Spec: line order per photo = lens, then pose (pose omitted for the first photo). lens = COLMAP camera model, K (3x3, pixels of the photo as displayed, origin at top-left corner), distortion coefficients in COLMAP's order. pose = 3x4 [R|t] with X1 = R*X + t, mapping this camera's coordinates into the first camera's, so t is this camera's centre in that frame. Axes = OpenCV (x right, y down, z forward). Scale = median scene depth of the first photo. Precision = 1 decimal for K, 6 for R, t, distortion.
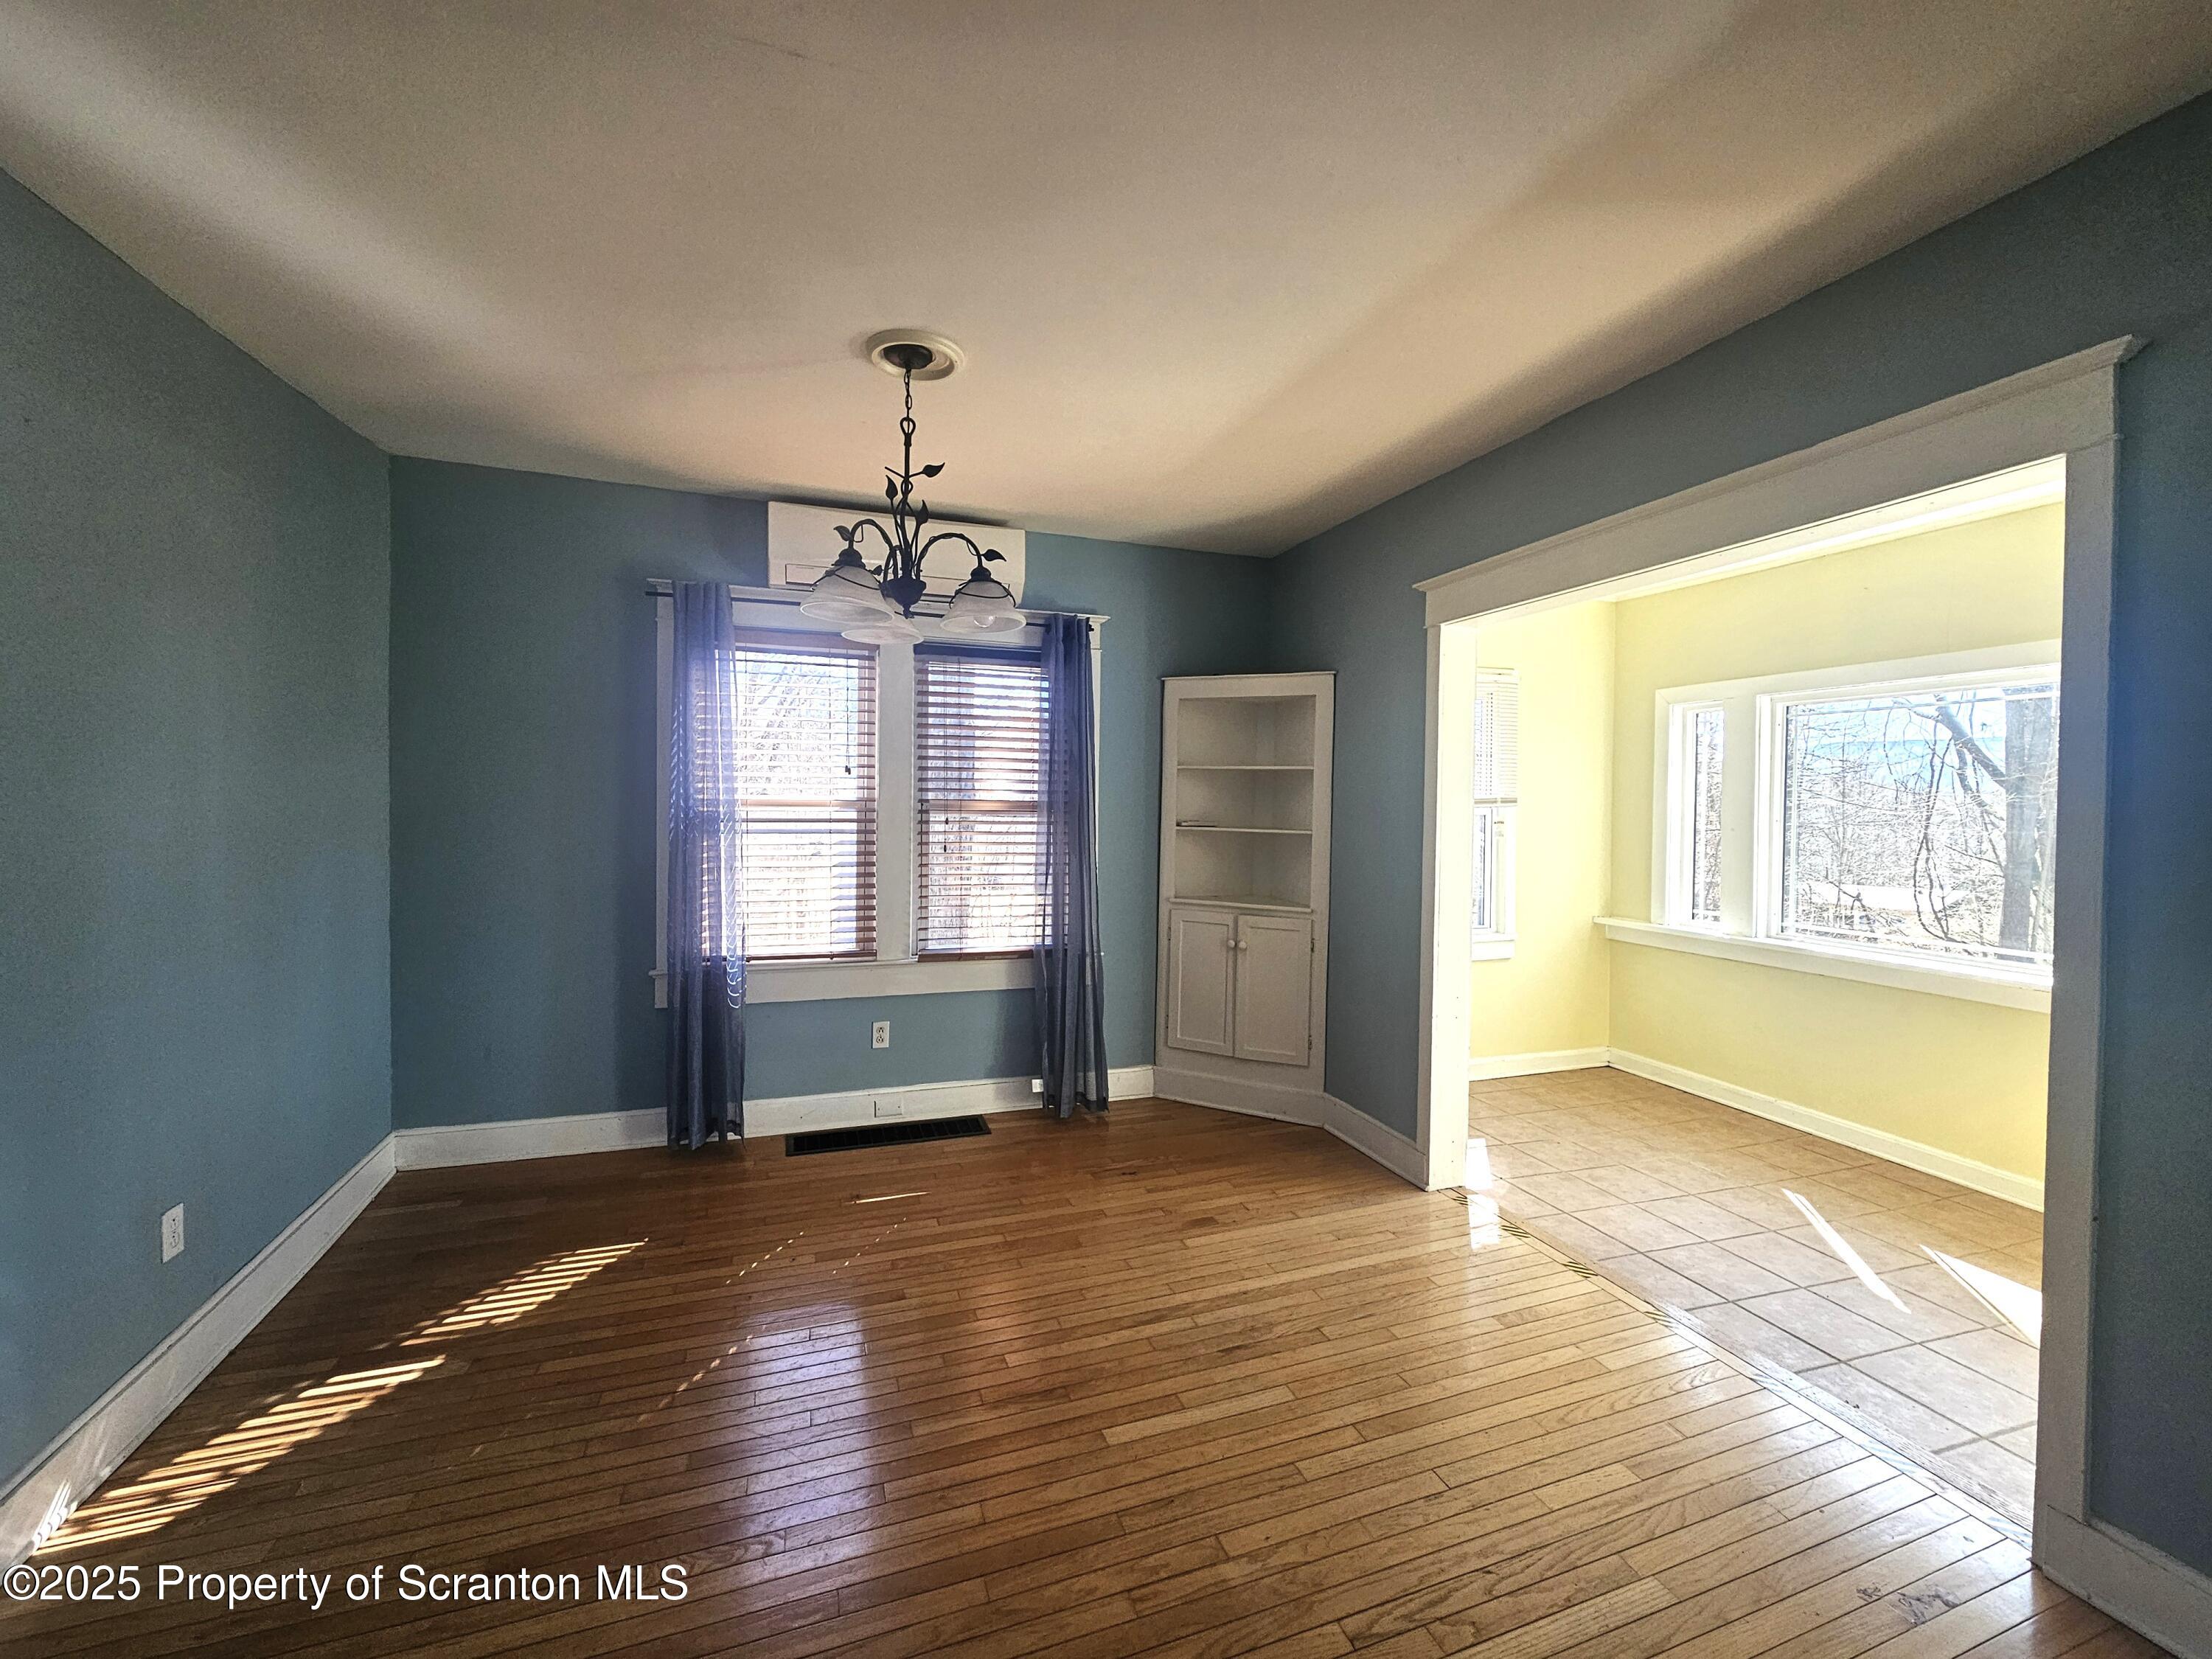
lens RADIAL K [[899.2, 0, 1122.0], [0, 899.2, 824.9], [0, 0, 1]] dist [0.003176, 0.000123]
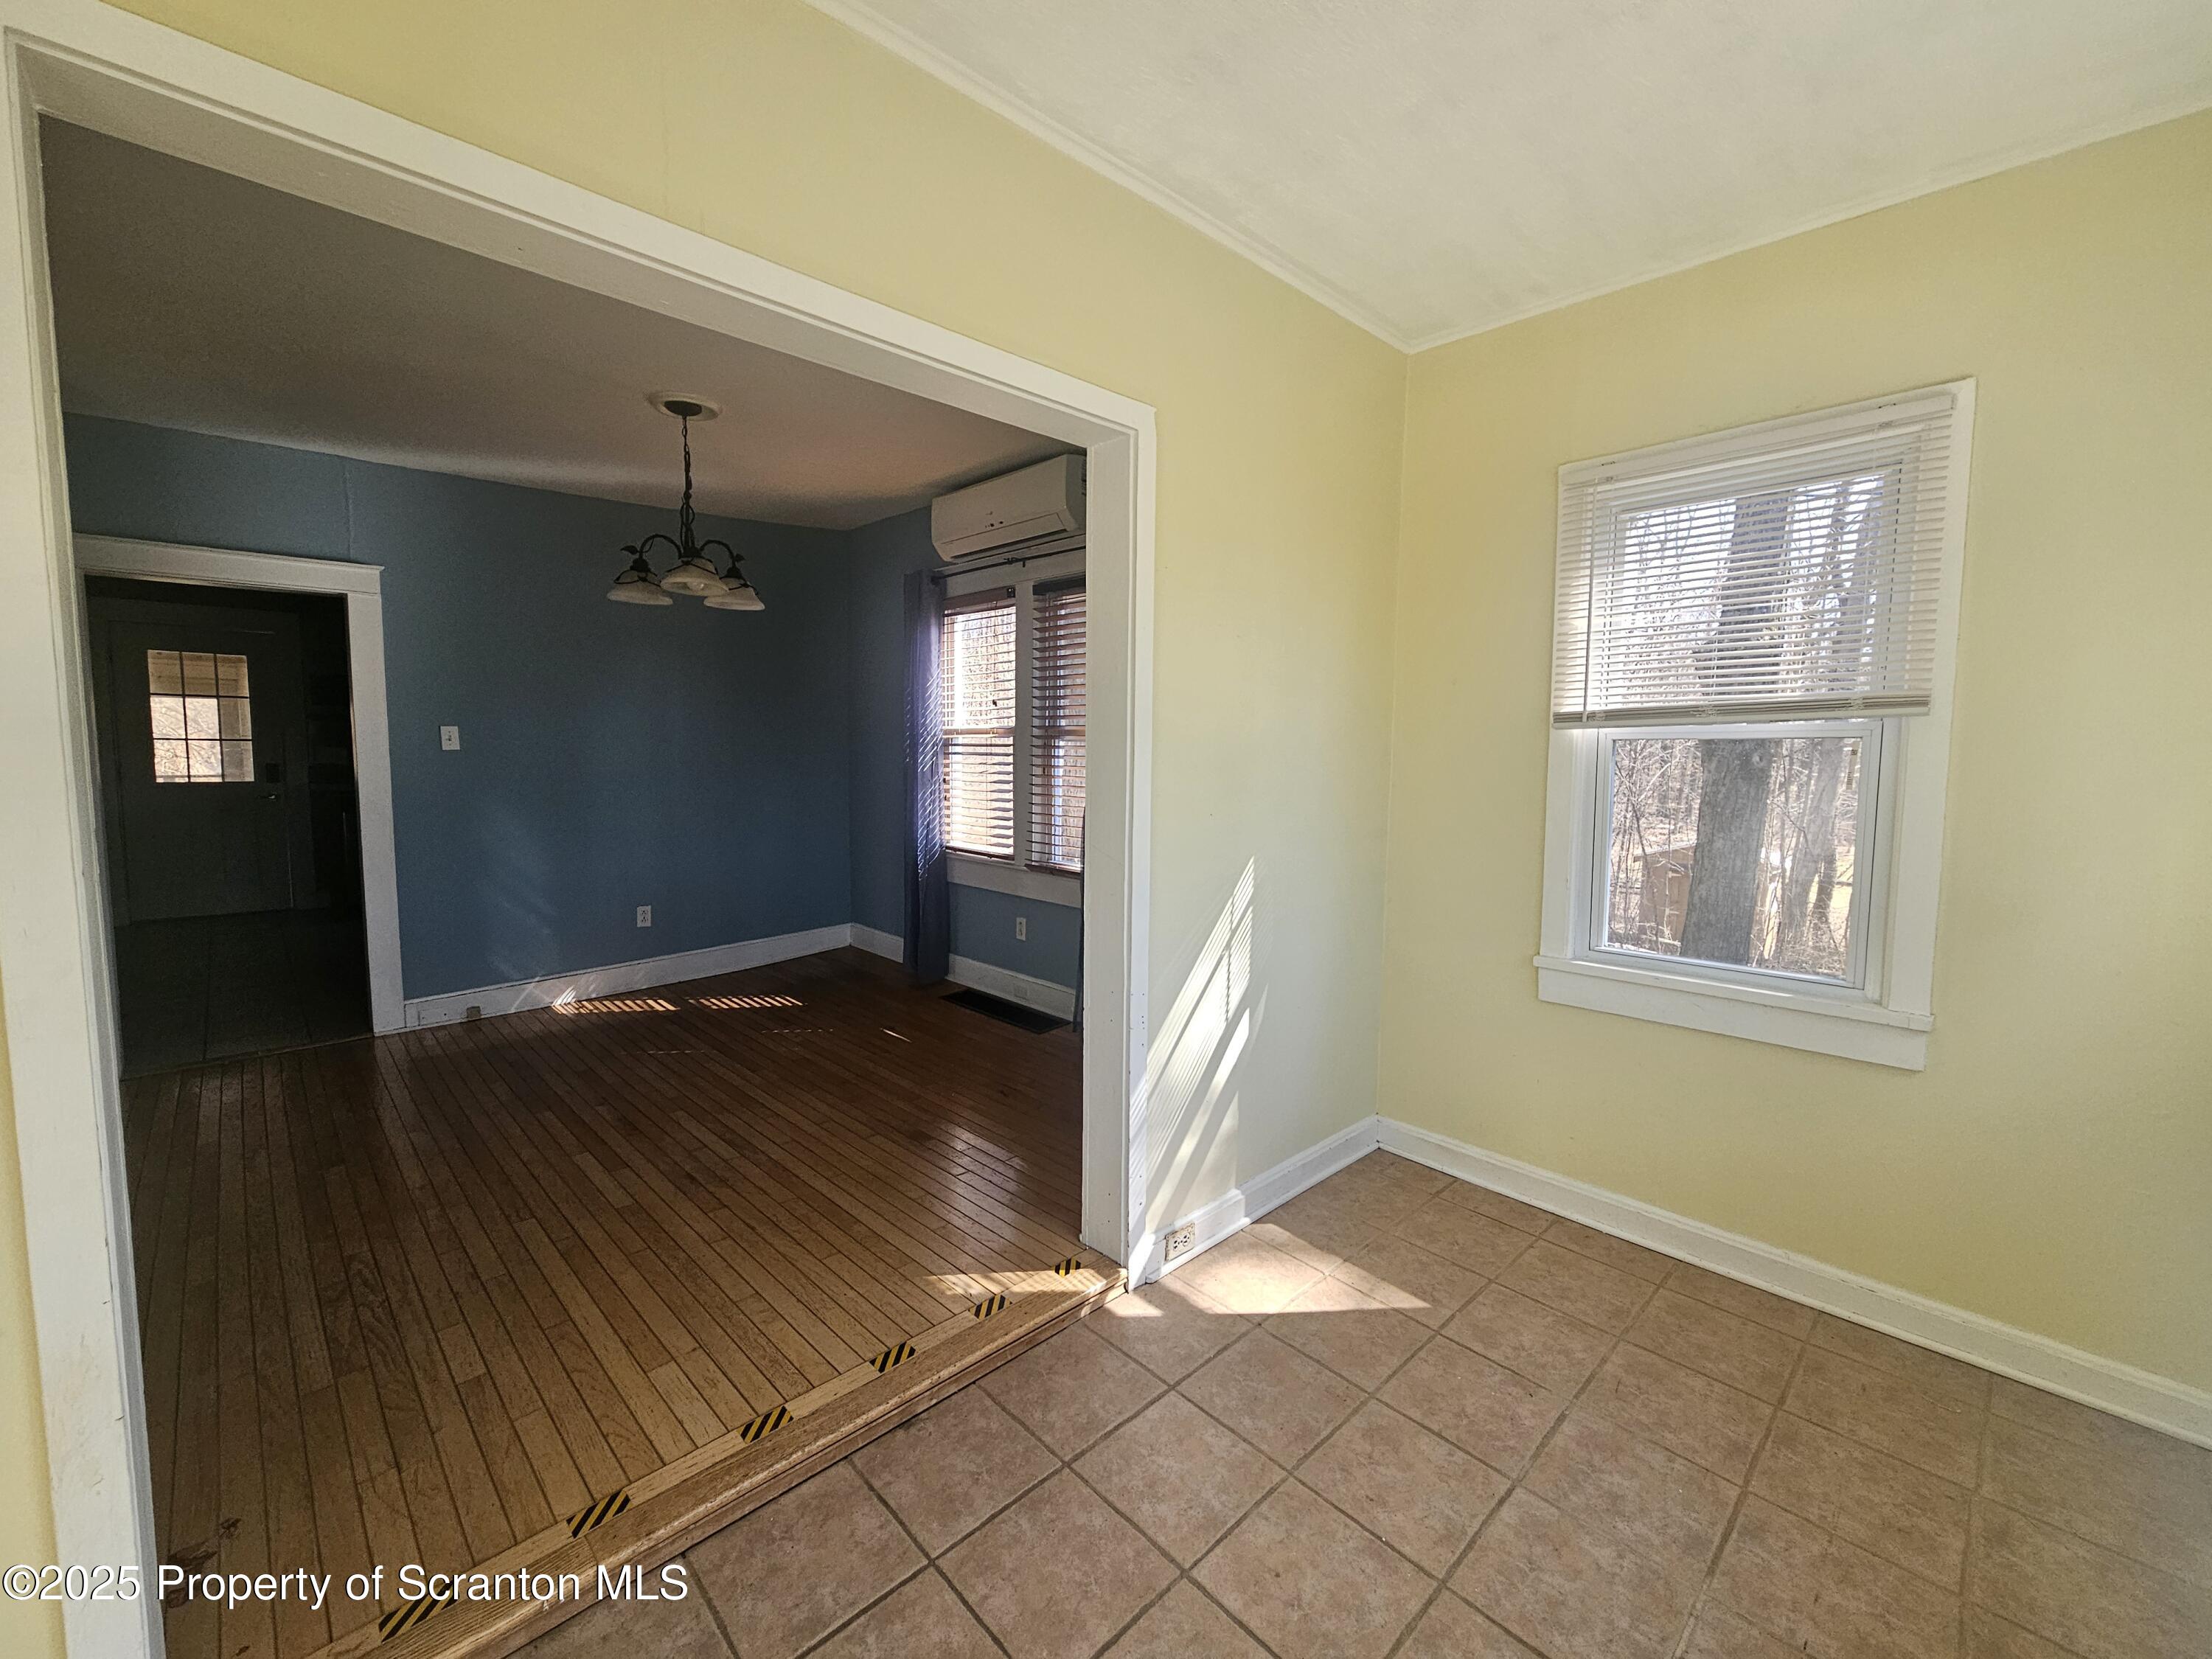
lens RADIAL K [[908.3, 0, 1104.4], [0, 908.3, 825.2], [0, 0, 1]] dist [0.002110, 0.000358]
pose [[0.419187, 0.071999, -0.905041, 0.869413], [-0.028842, 0.997403, 0.065988, 0.017563], [0.907442, -0.001558, 0.420175, 0.618216]]
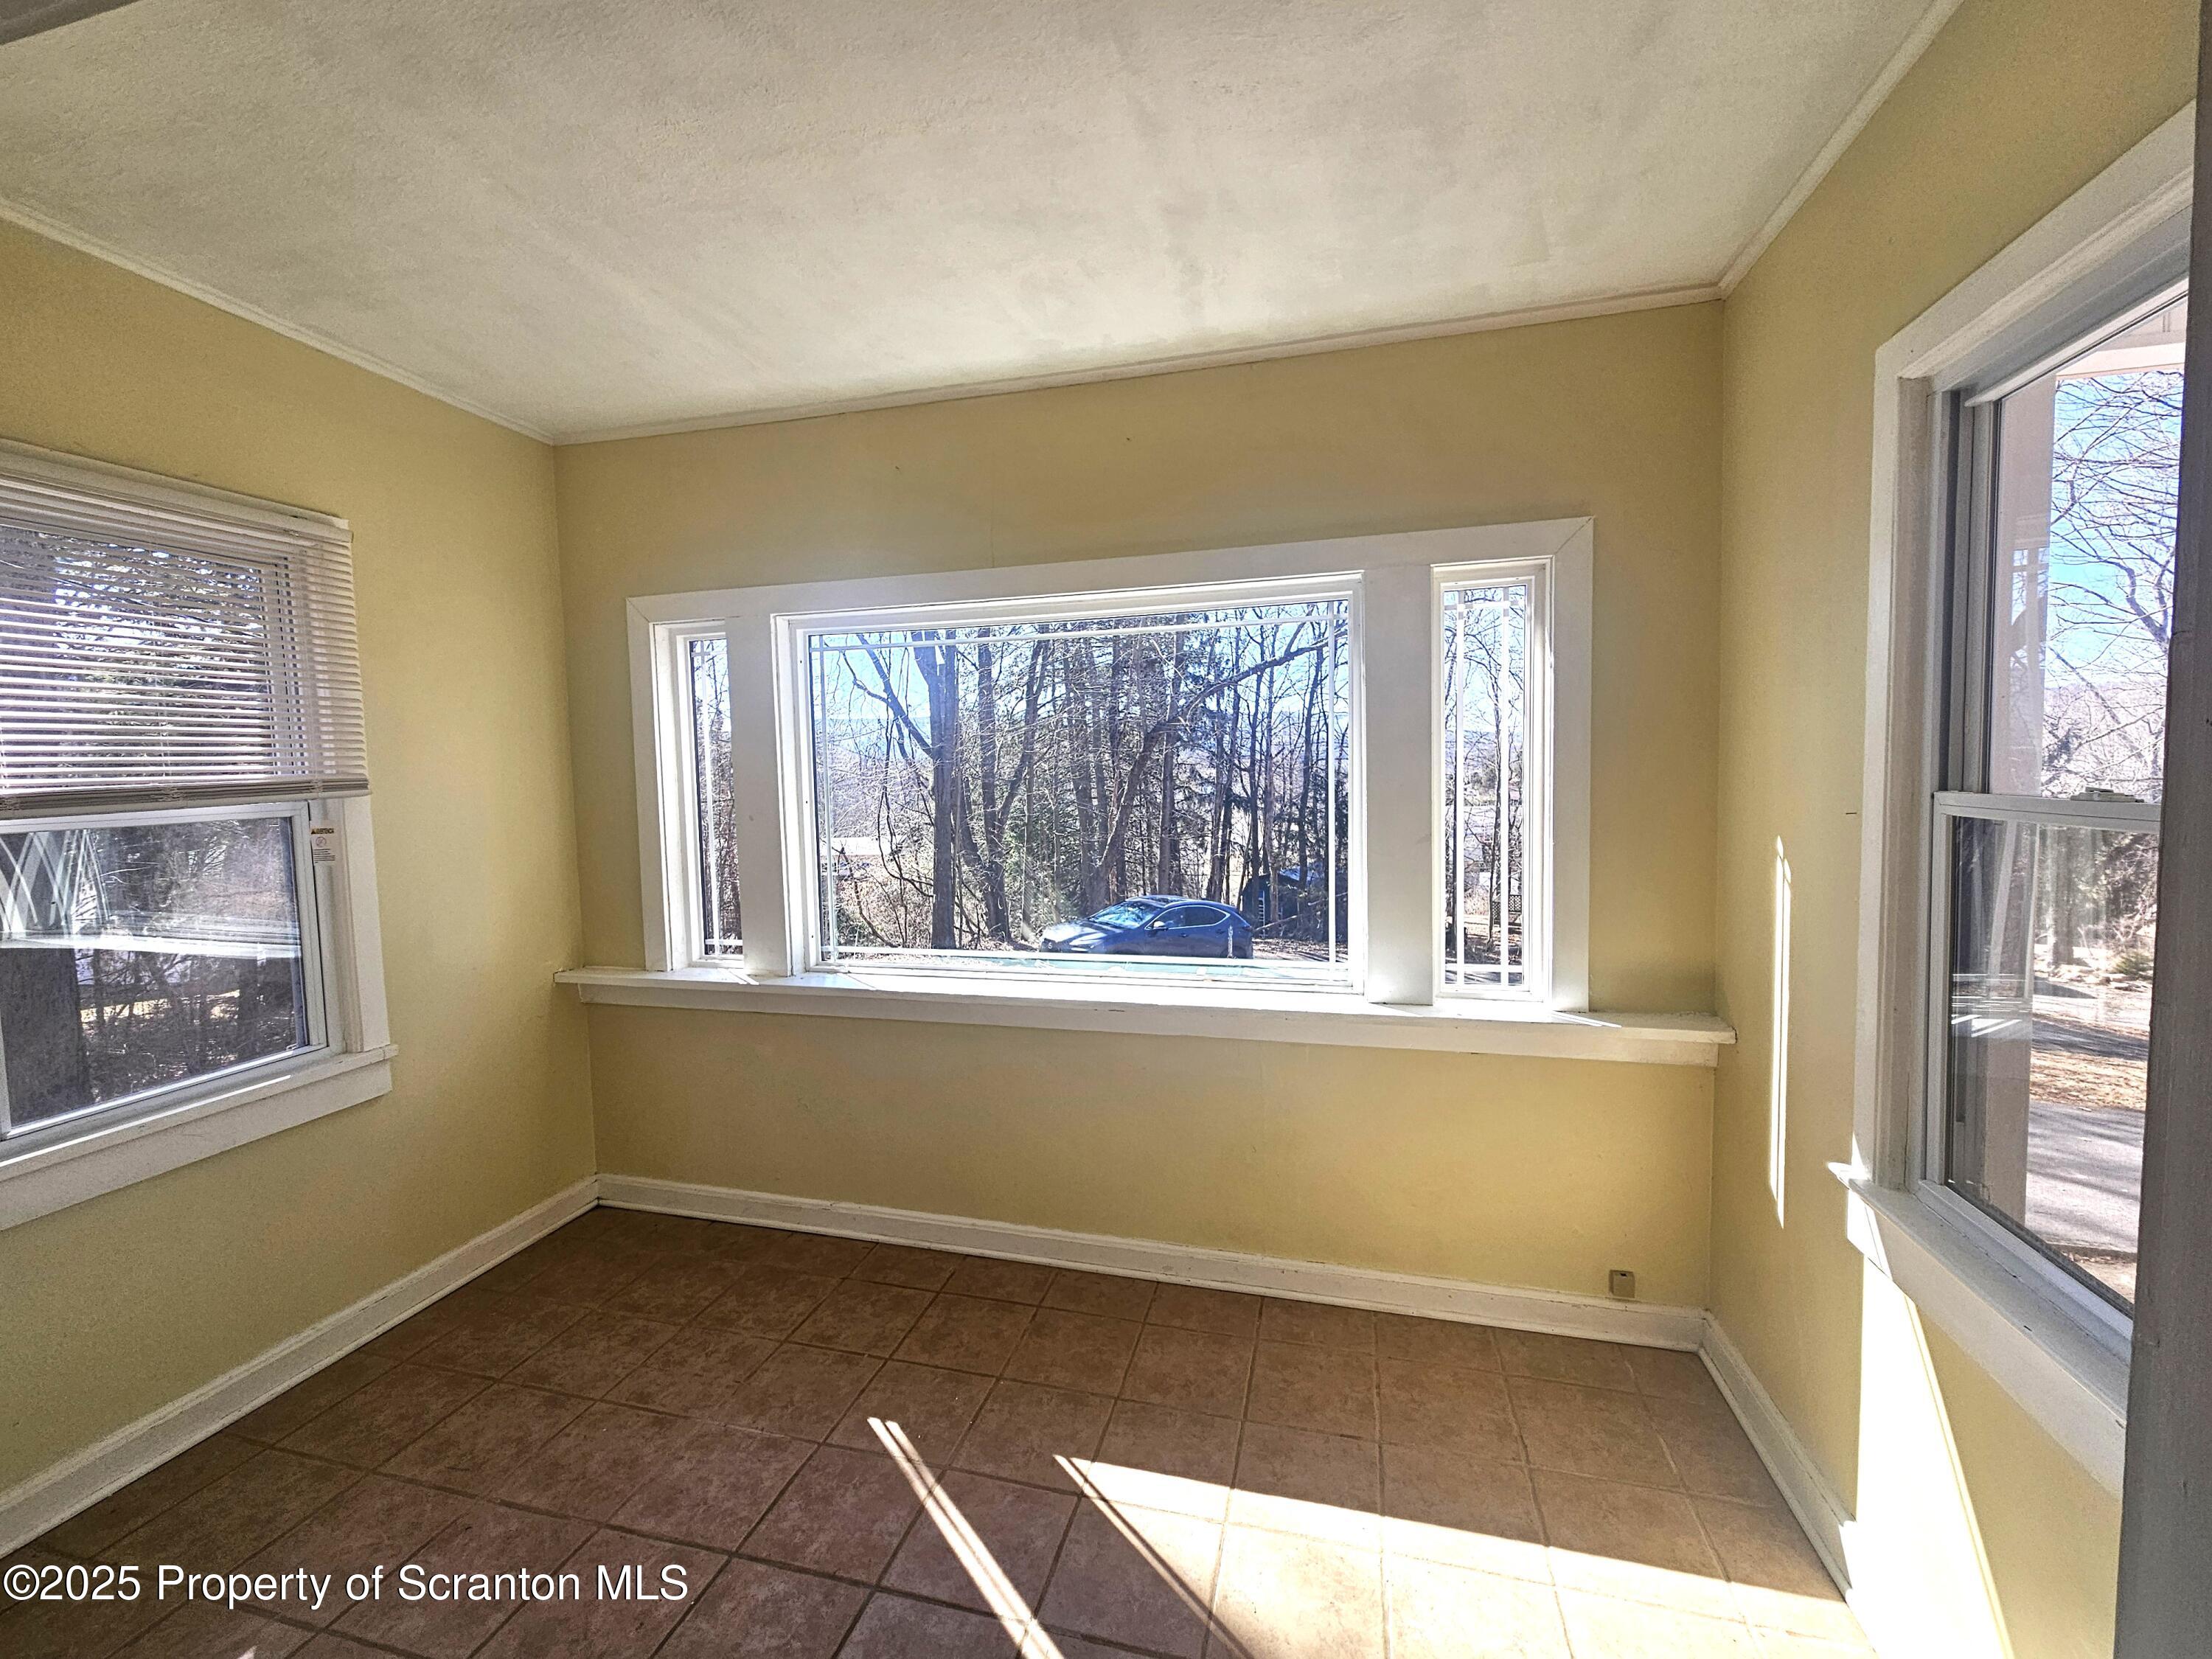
lens RADIAL K [[908.3, 0, 1104.4], [0, 908.3, 825.2], [0, 0, 1]] dist [0.002110, 0.000358]
pose [[0.560644, -0.073902, 0.824752, 0.330663], [0.047391, 0.997241, 0.057142, -0.018361], [-0.826699, 0.007050, 0.562600, 0.495673]]
